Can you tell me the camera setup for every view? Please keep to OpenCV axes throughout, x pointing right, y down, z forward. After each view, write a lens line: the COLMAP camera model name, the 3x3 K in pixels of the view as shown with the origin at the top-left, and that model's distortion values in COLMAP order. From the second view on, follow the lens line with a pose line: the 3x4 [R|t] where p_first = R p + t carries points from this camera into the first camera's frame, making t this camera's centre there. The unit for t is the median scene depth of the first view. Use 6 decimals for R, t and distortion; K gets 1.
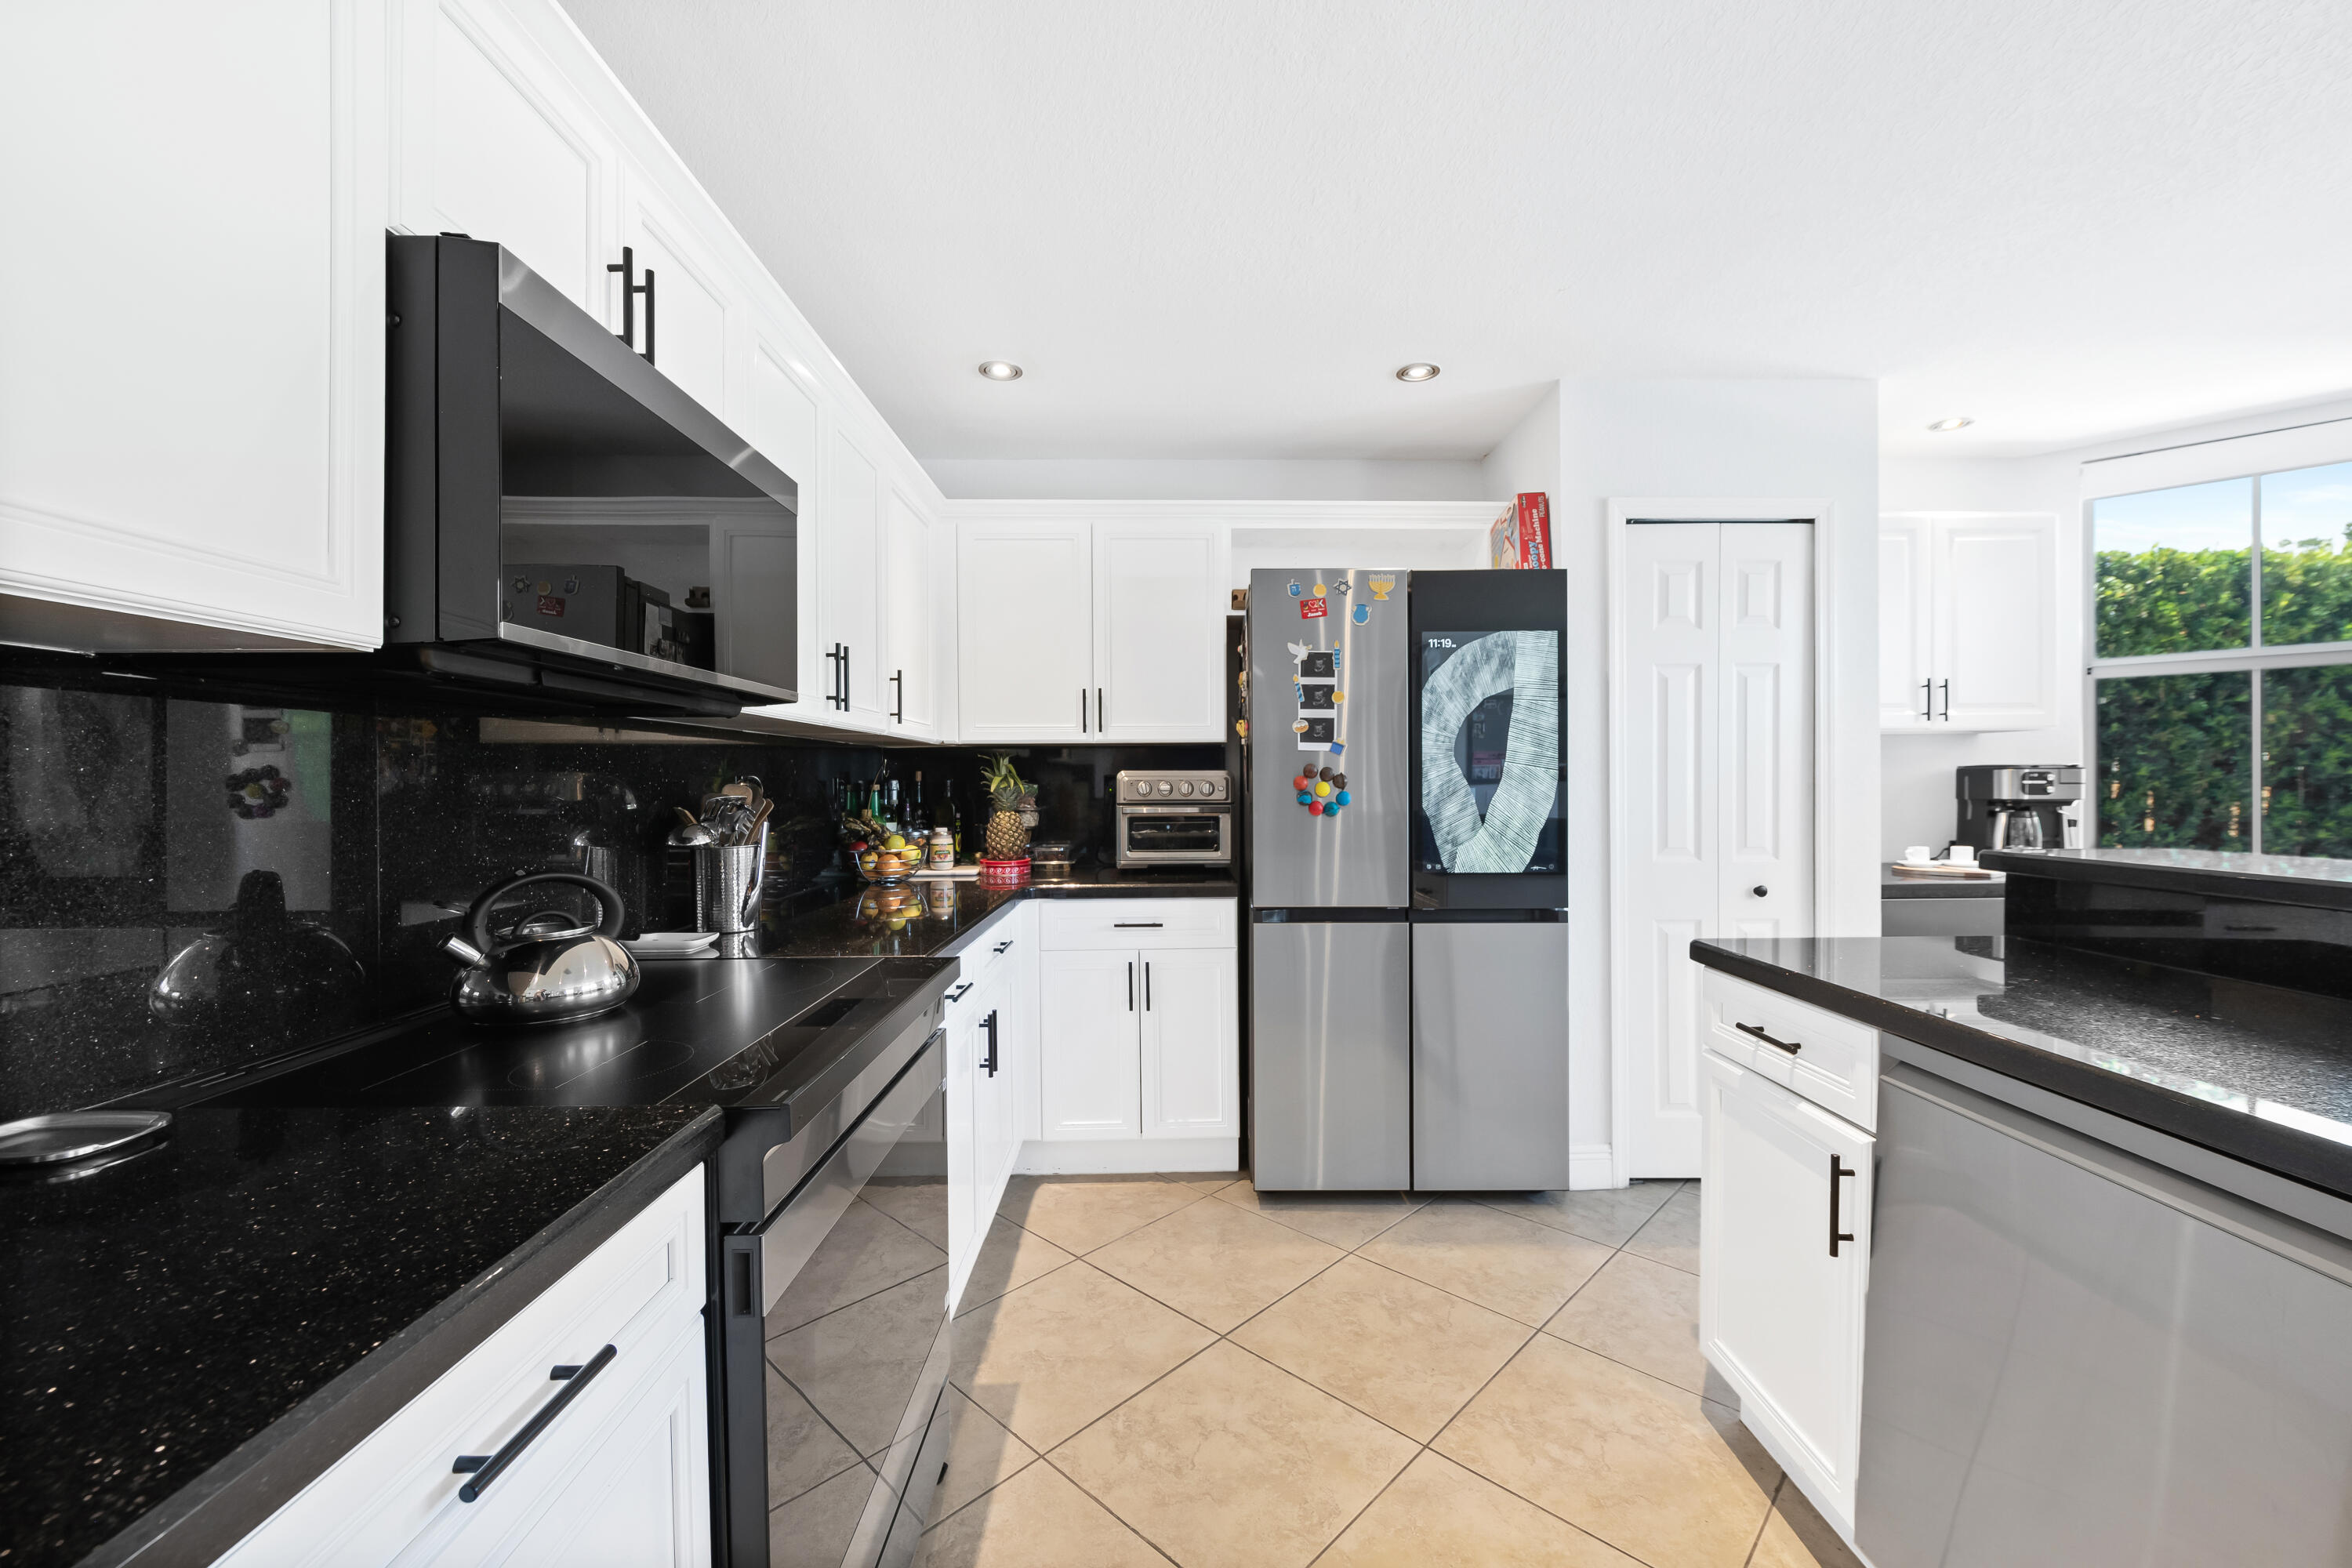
lens RADIAL K [[928.7, 0, 1188.8], [0, 928.7, 797.6], [0, 0, 1]] dist [-0.000382, -0.003435]
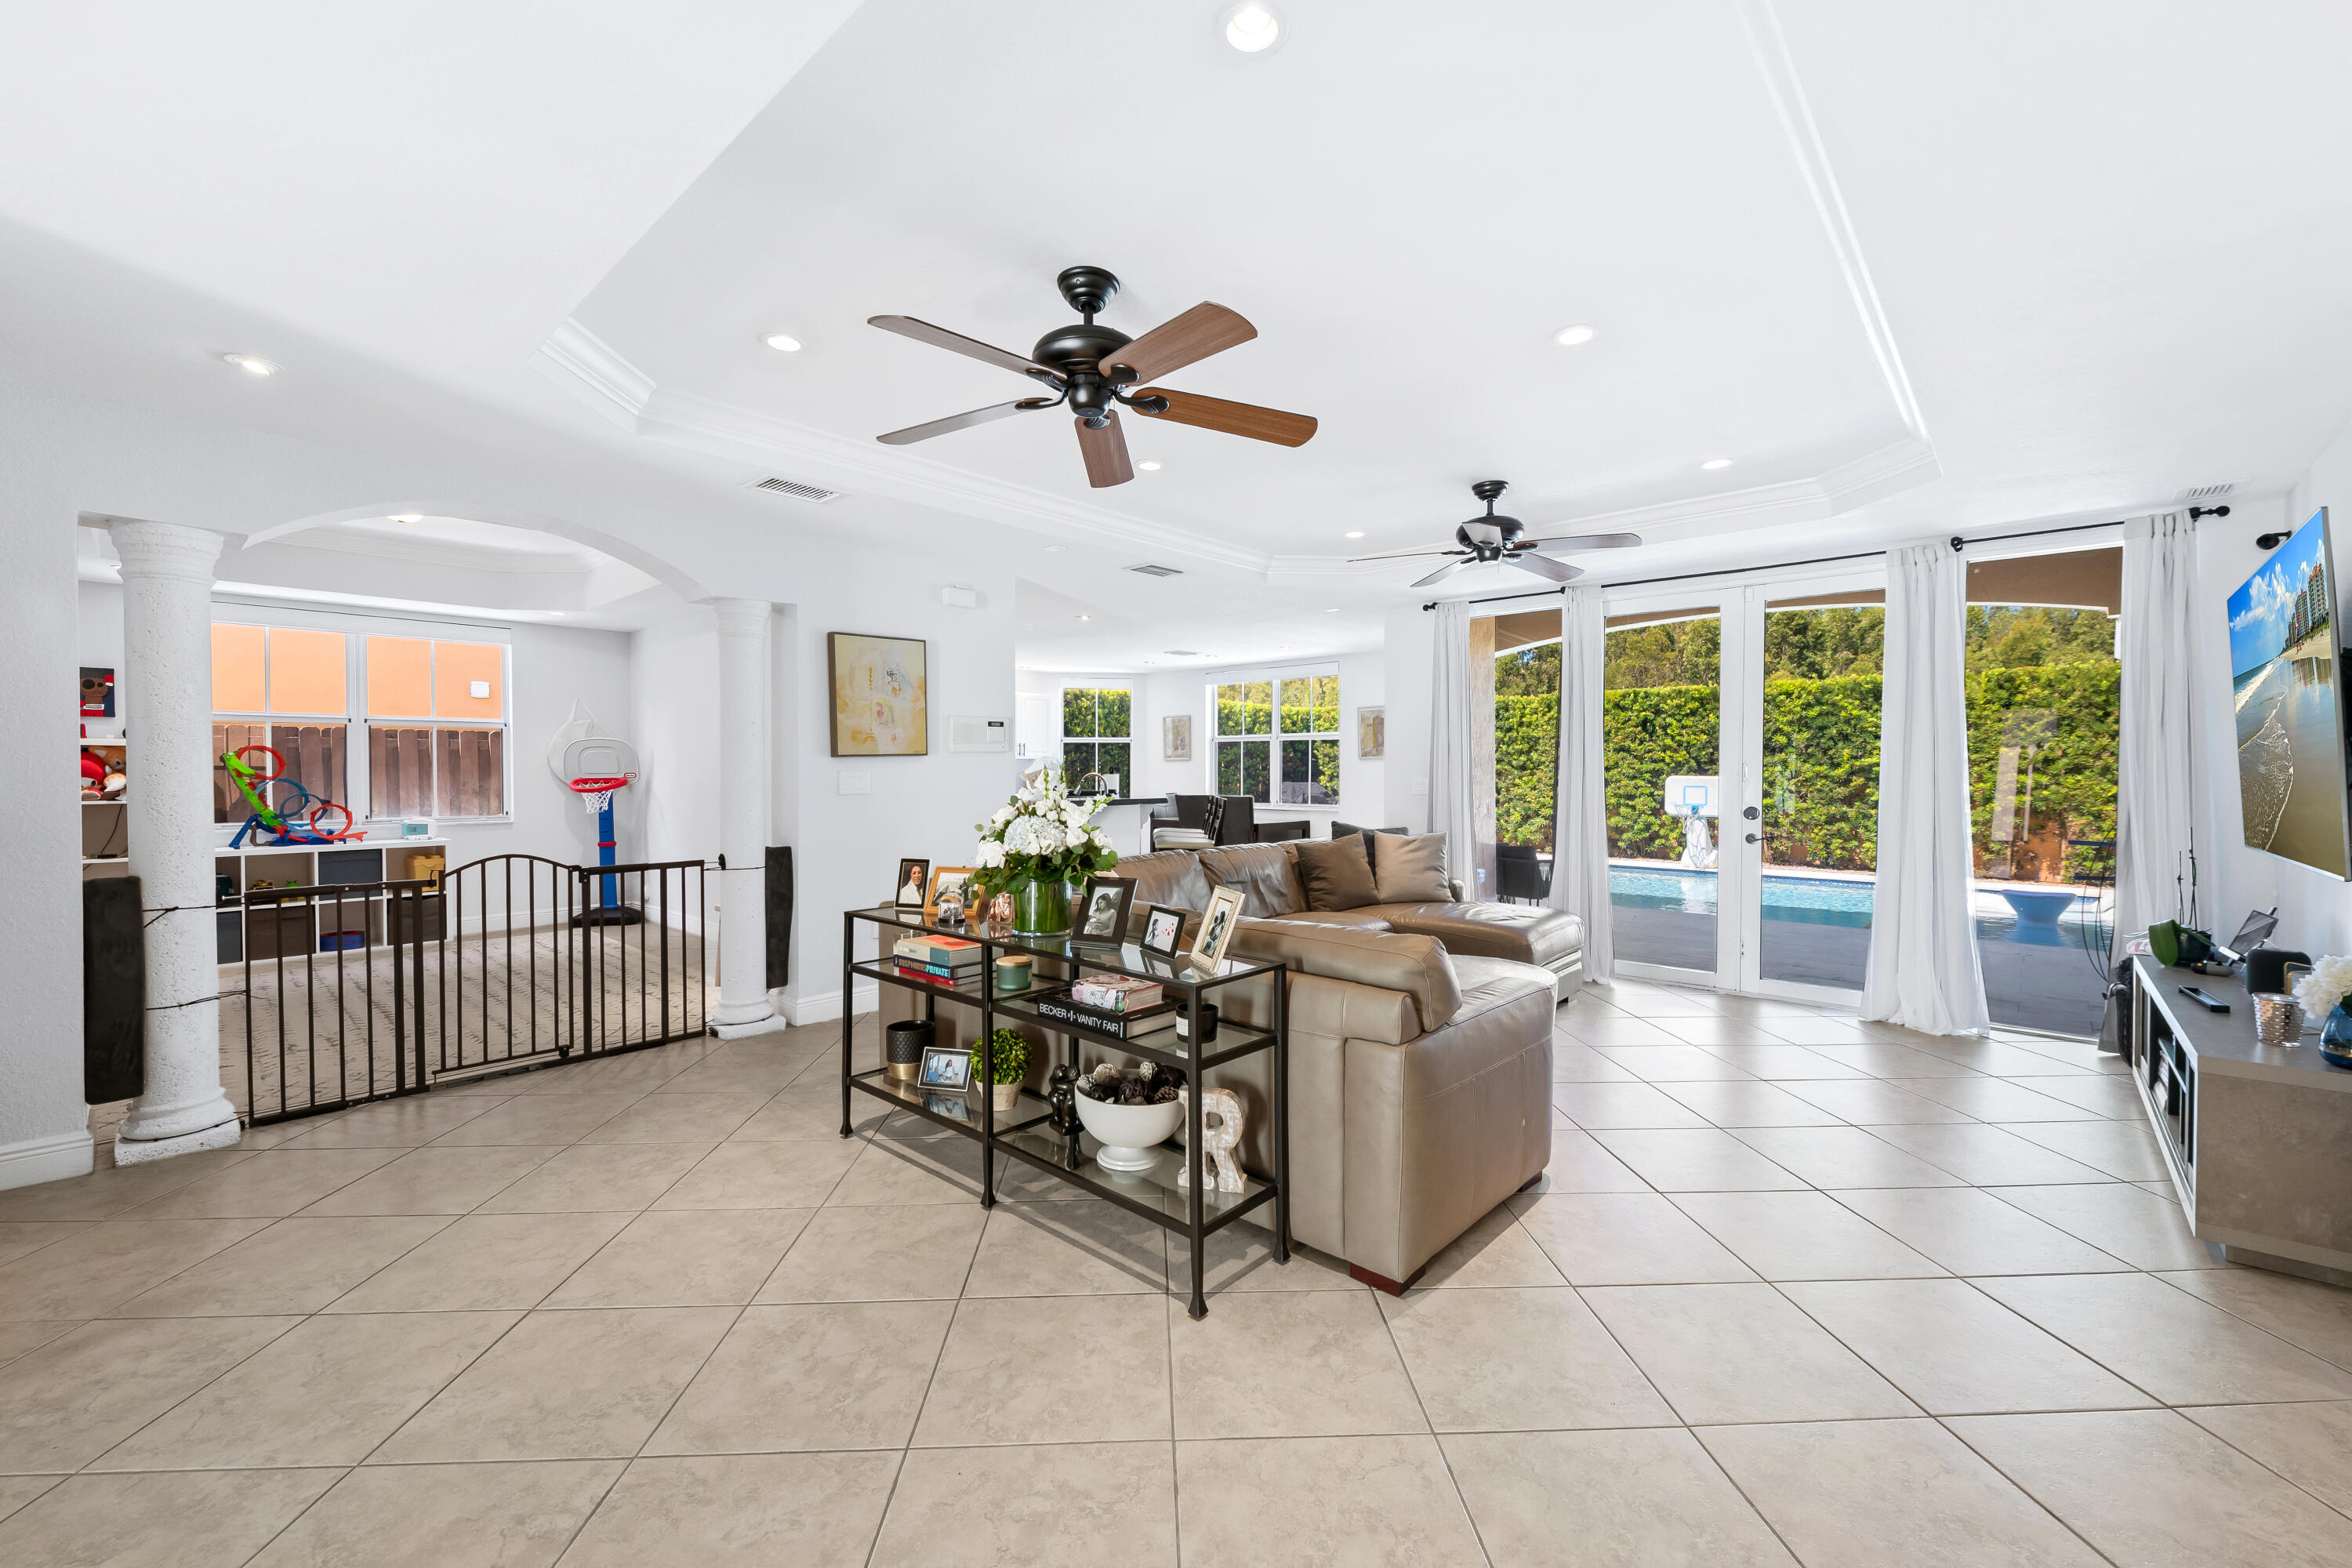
lens RADIAL K [[928.7, 0, 1195.6], [0, 928.7, 780.9], [0, 0, 1]] dist [-0.000382, -0.003435]
pose [[0.677841, -0.003244, 0.735201, -1.459058], [0.007797, 0.999966, -0.002776, 0.021043], [-0.735167, 0.007614, 0.677843, -2.046030]]
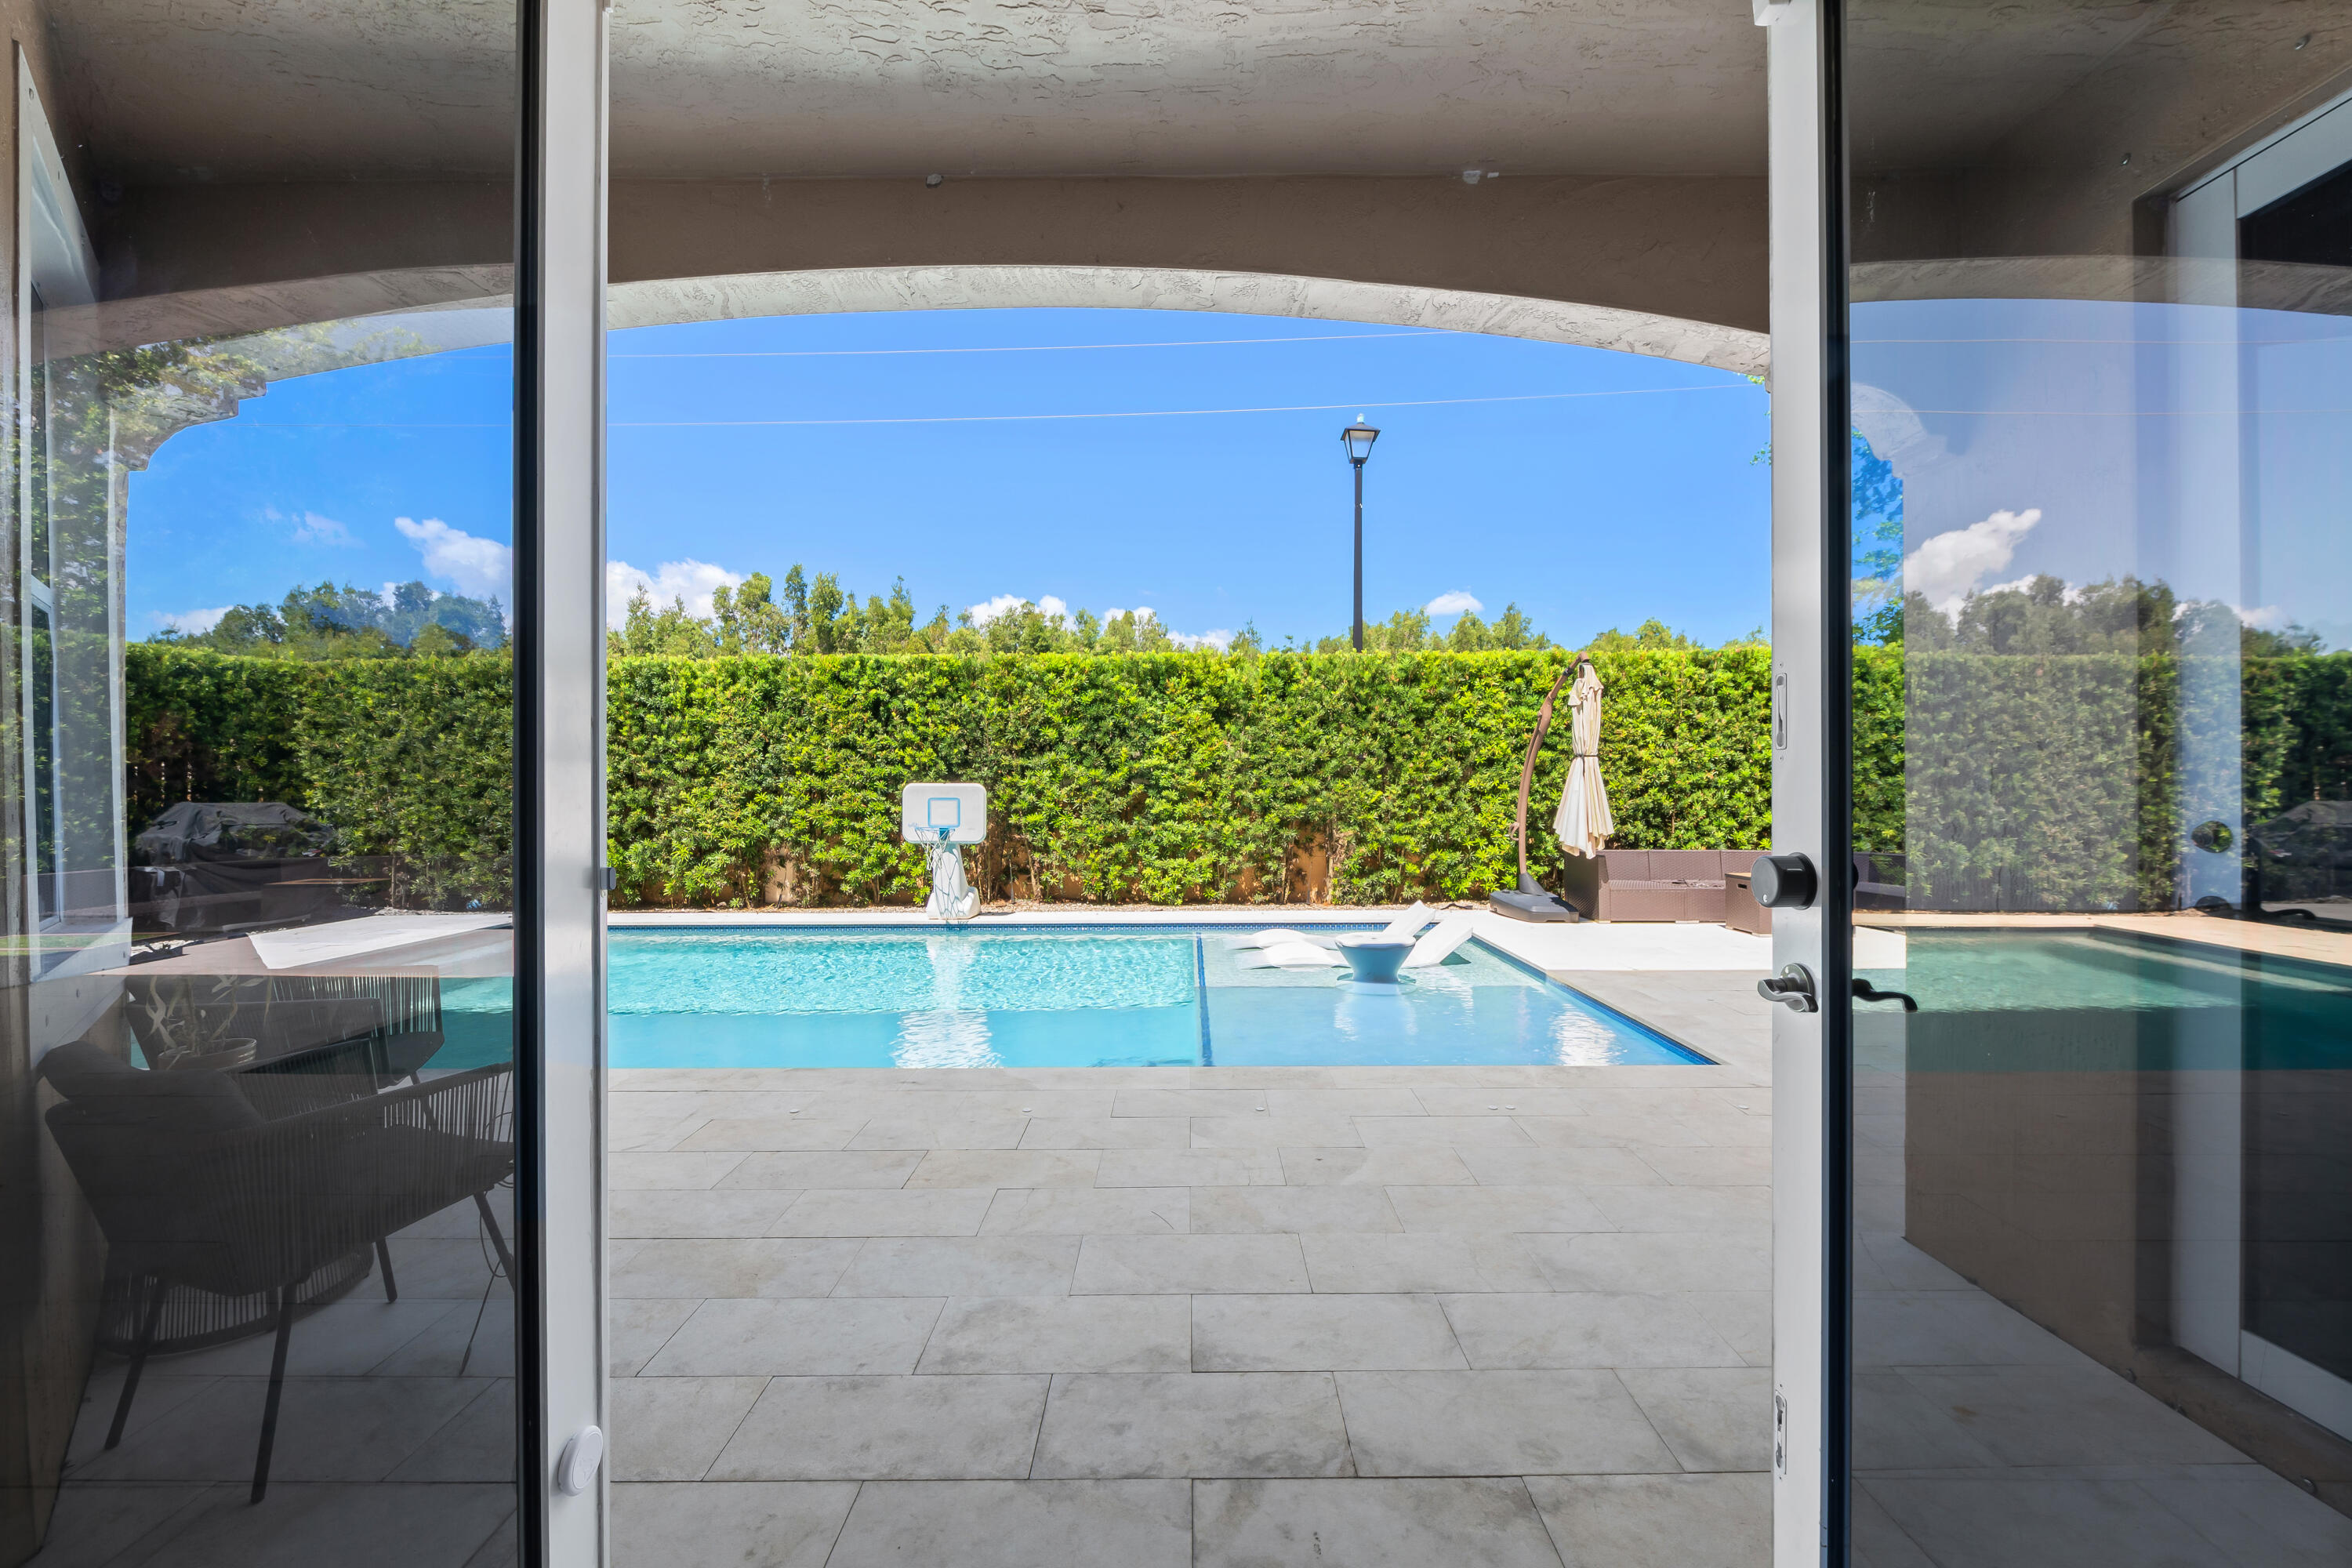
lens RADIAL K [[928.7, 0, 1185.2], [0, 928.7, 789.7], [0, 0, 1]] dist [-0.000382, -0.003435]
pose [[0.014677, 0.002968, 0.999888, 0.671927], [0.021269, 0.999768, -0.003280, 0.054126], [-0.999666, 0.021314, 0.014610, -1.563551]]
